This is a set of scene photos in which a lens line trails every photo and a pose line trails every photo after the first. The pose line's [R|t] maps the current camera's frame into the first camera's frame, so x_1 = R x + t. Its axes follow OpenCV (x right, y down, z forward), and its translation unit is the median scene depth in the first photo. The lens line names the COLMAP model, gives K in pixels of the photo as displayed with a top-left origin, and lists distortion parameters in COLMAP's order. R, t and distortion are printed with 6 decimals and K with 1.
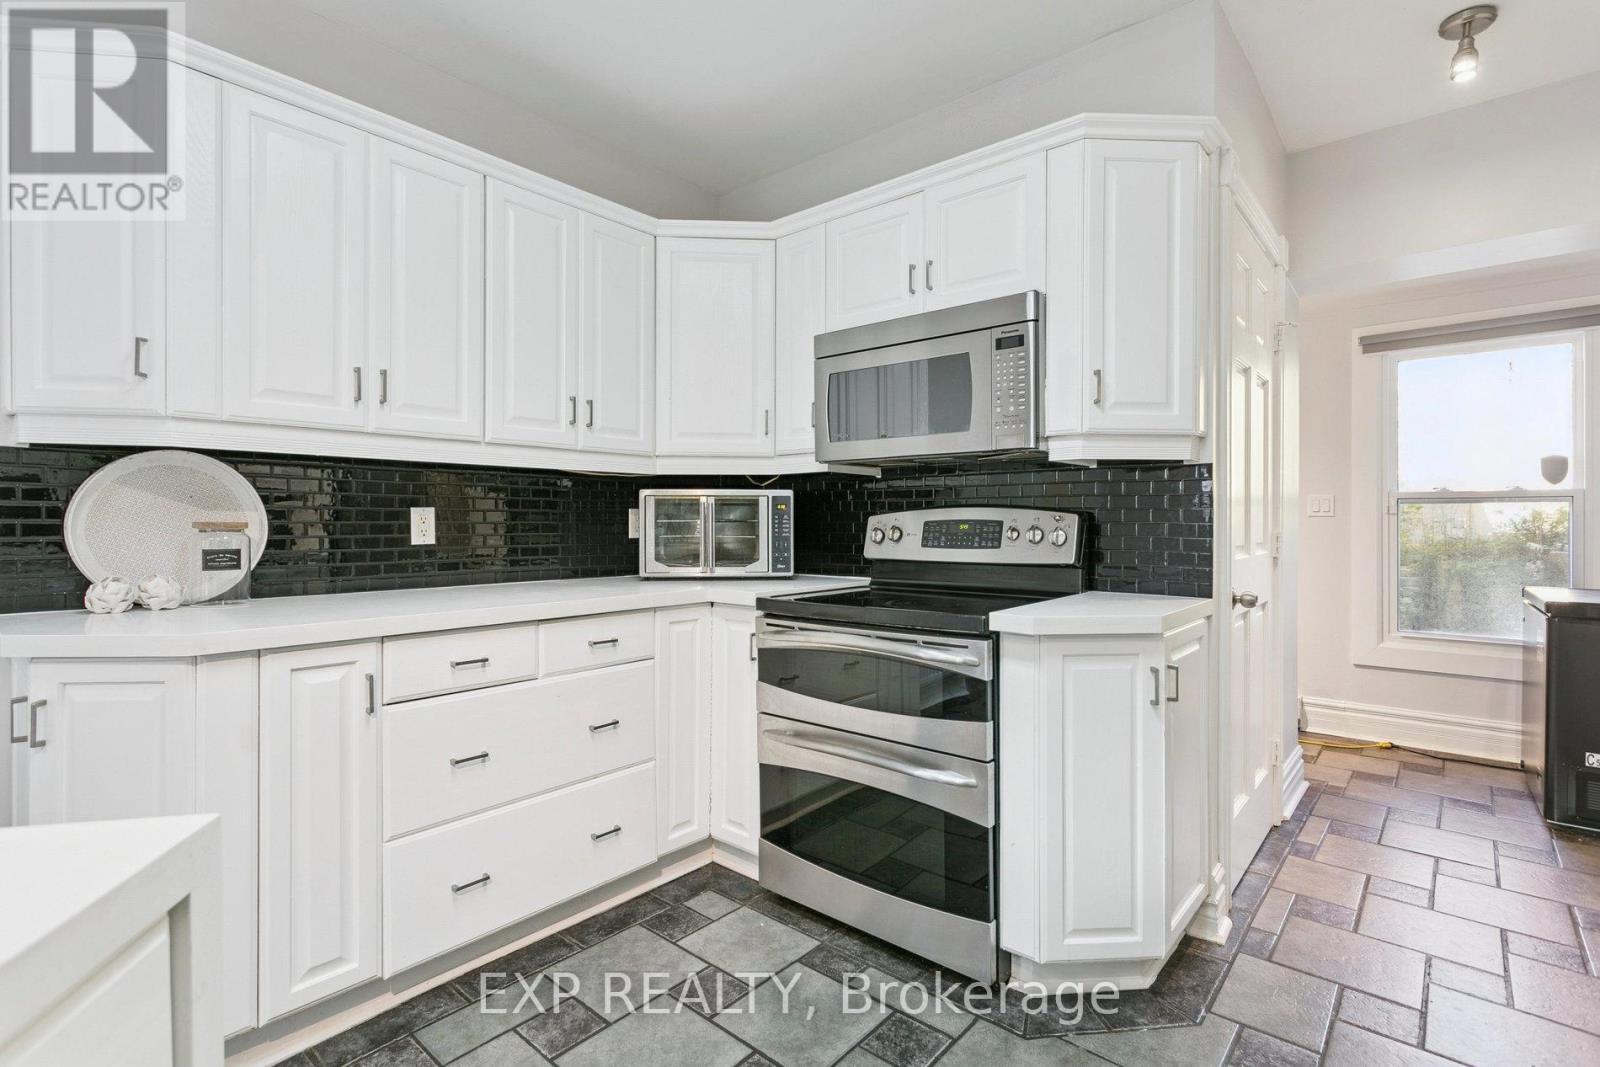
lens RADIAL K [[756.4, 0, 809.0], [0, 756.4, 520.9], [0, 0, 1]] dist [0.002075, 0.000243]
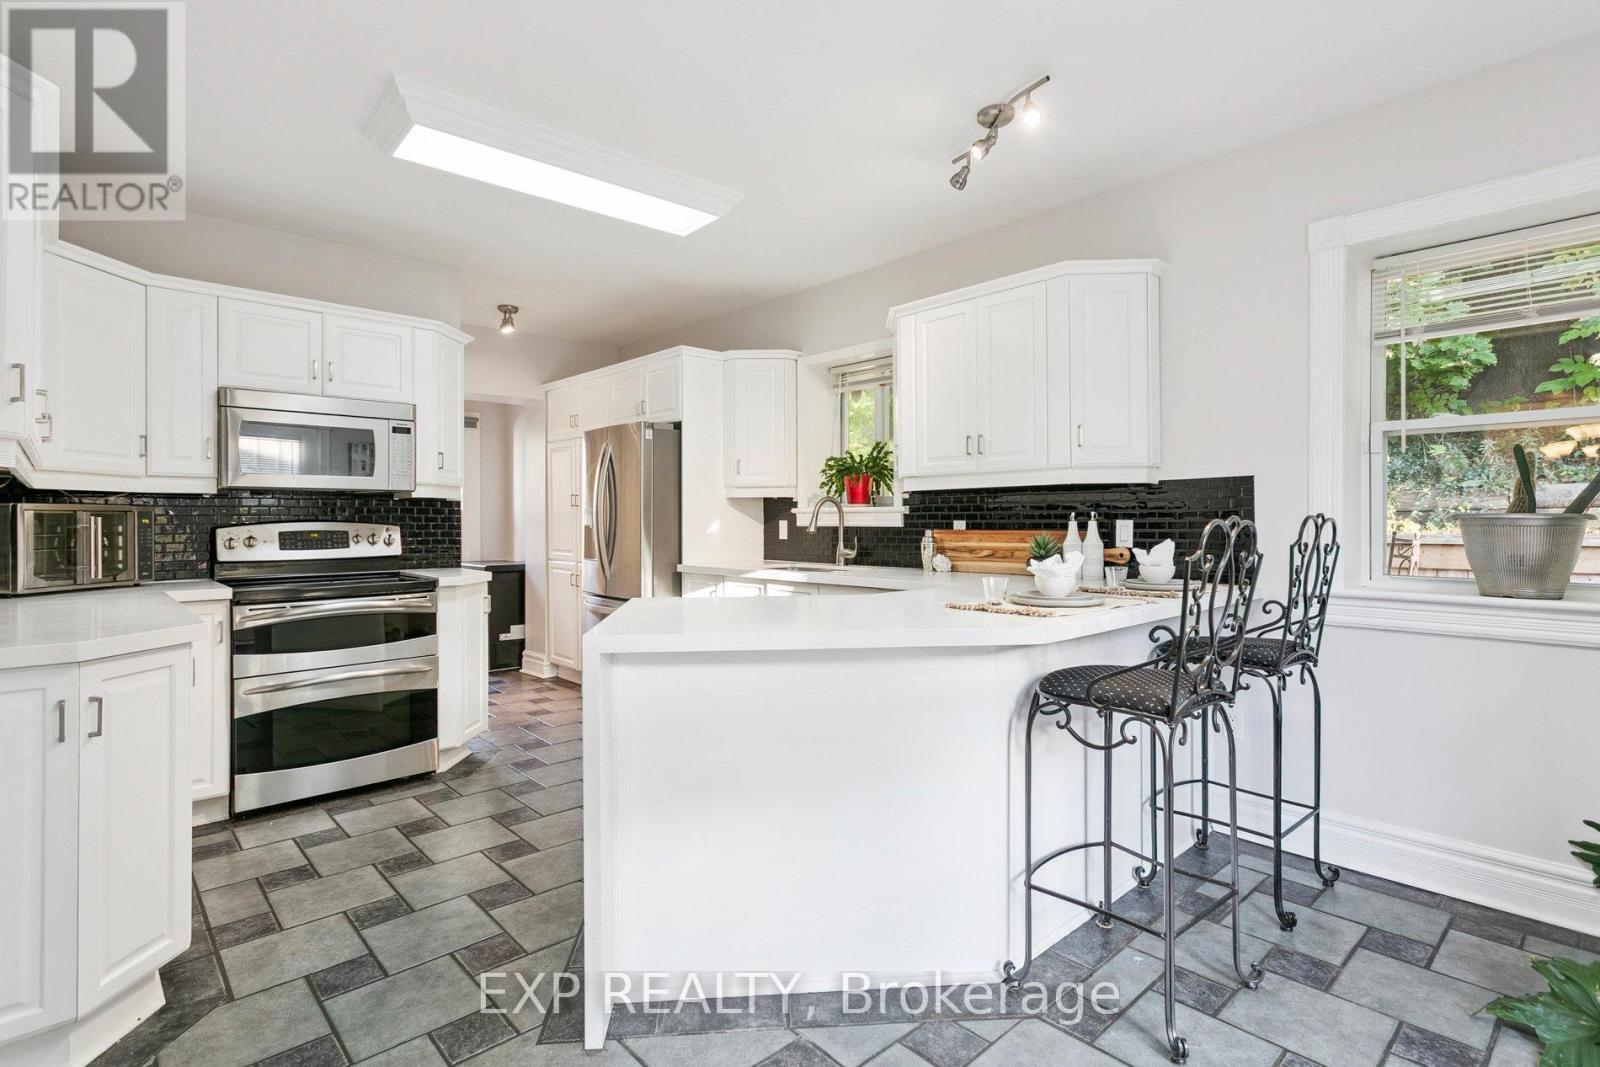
lens RADIAL K [[768.2, 0, 795.3], [0, 768.2, 514.8], [0, 0, 1]] dist [0.013829, 0.000187]
pose [[0.118383, 0.006797, 0.992945, -1.227963], [0.005503, 0.999957, -0.007501, -0.015926], [-0.992953, 0.006353, 0.118341, -0.117237]]
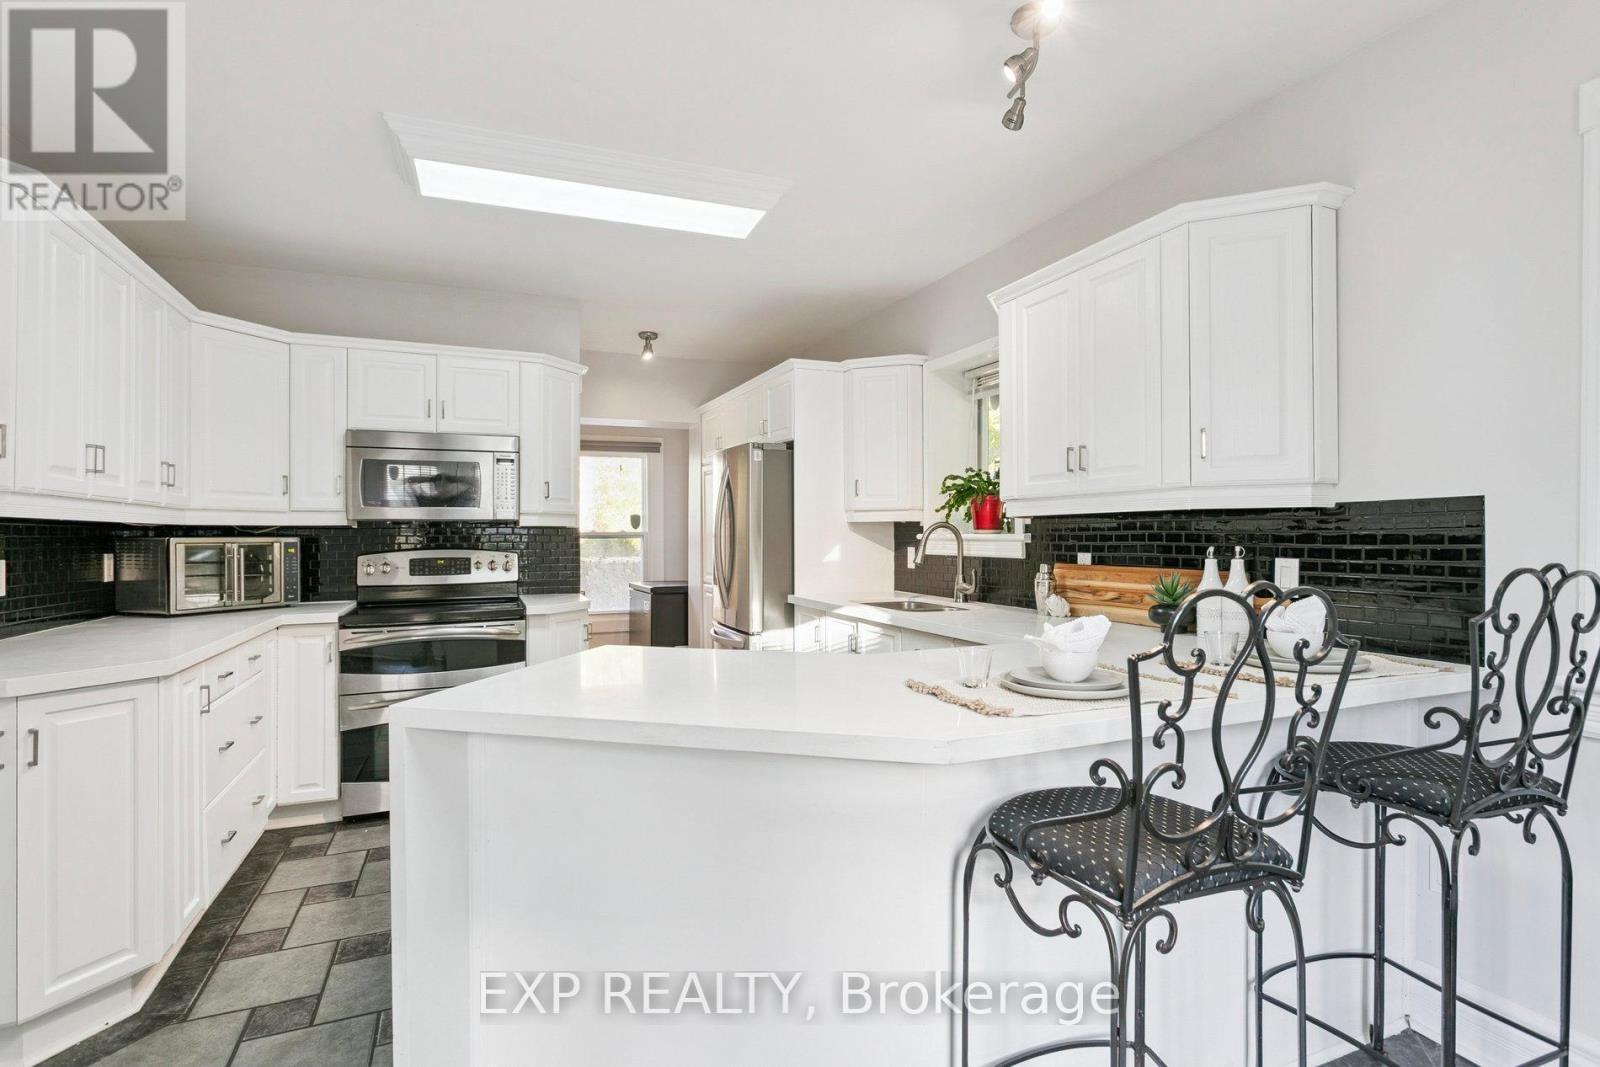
lens RADIAL K [[768.2, 0, 800.0], [0, 768.2, 533.5], [0, 0, 1]] dist [0.000078, 0.001289]
pose [[0.443424, -0.000359, 0.896312, -0.945144], [0.005166, 0.999984, -0.002156, -0.045995], [-0.896297, 0.005586, 0.443419, -0.411708]]
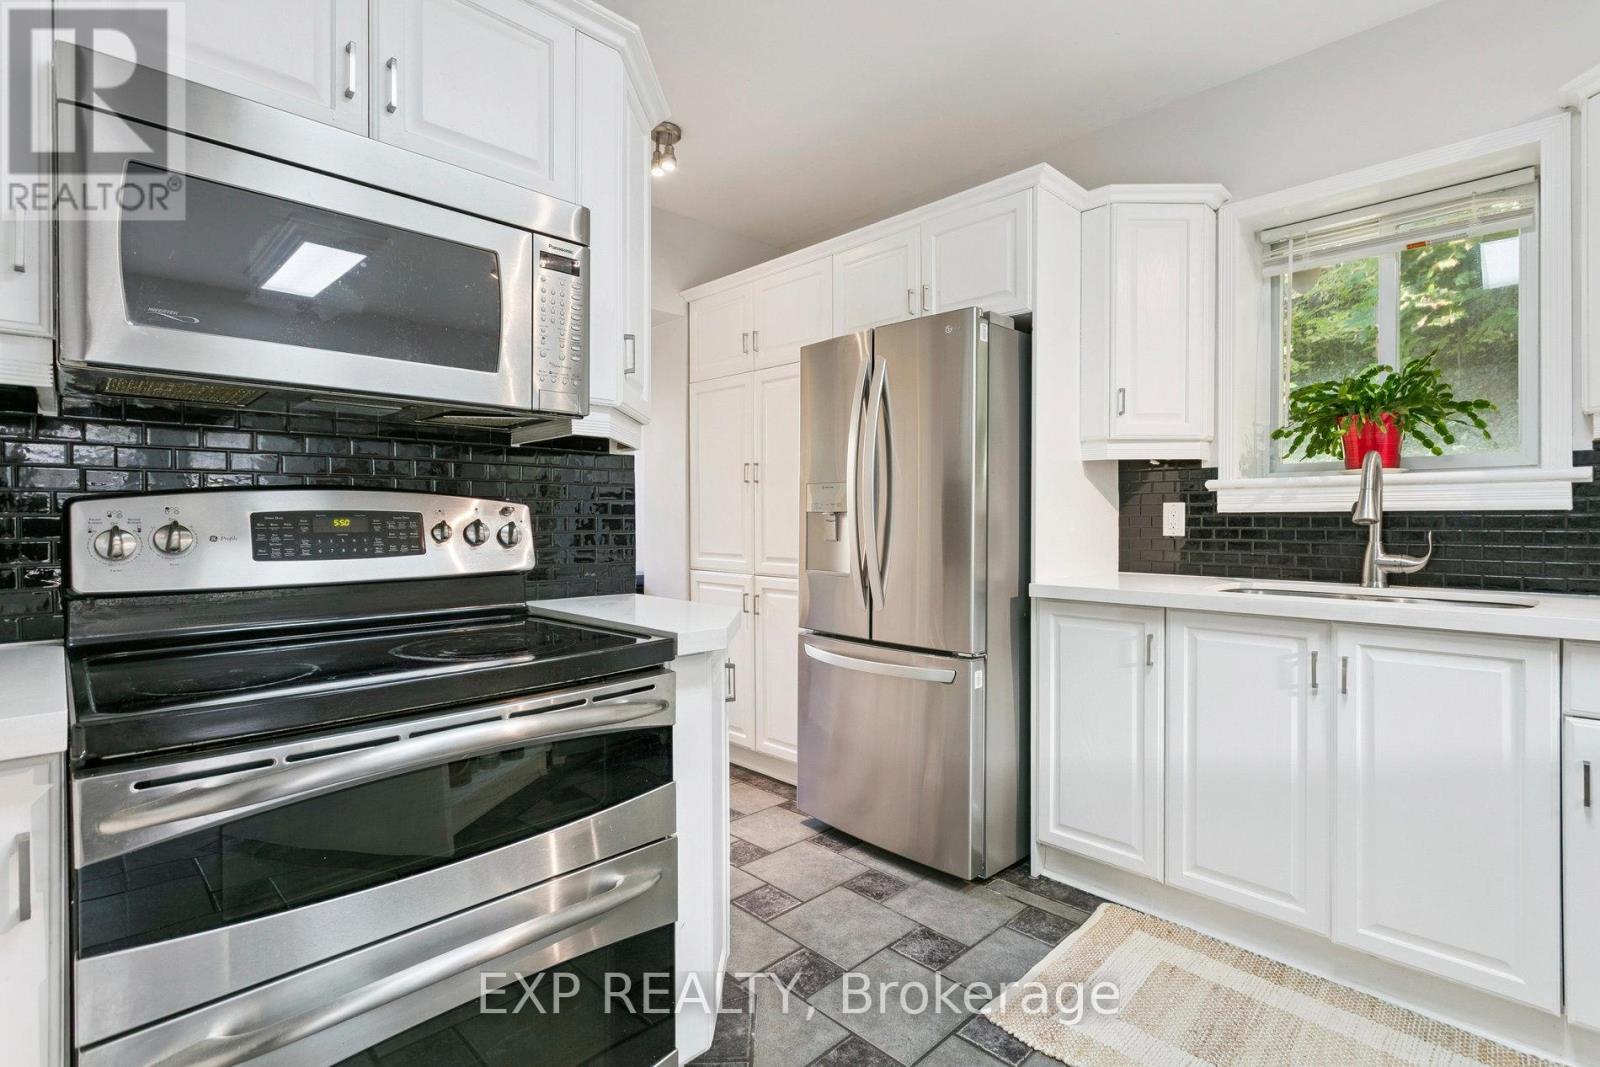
lens RADIAL K [[756.4, 0, 809.0], [0, 756.4, 520.9], [0, 0, 1]] dist [0.002075, 0.000243]
pose [[0.080439, -0.000710, 0.996759, -0.374512], [0.004009, 0.999992, 0.000389, 0.008131], [-0.996751, 0.003965, 0.080441, 0.605960]]
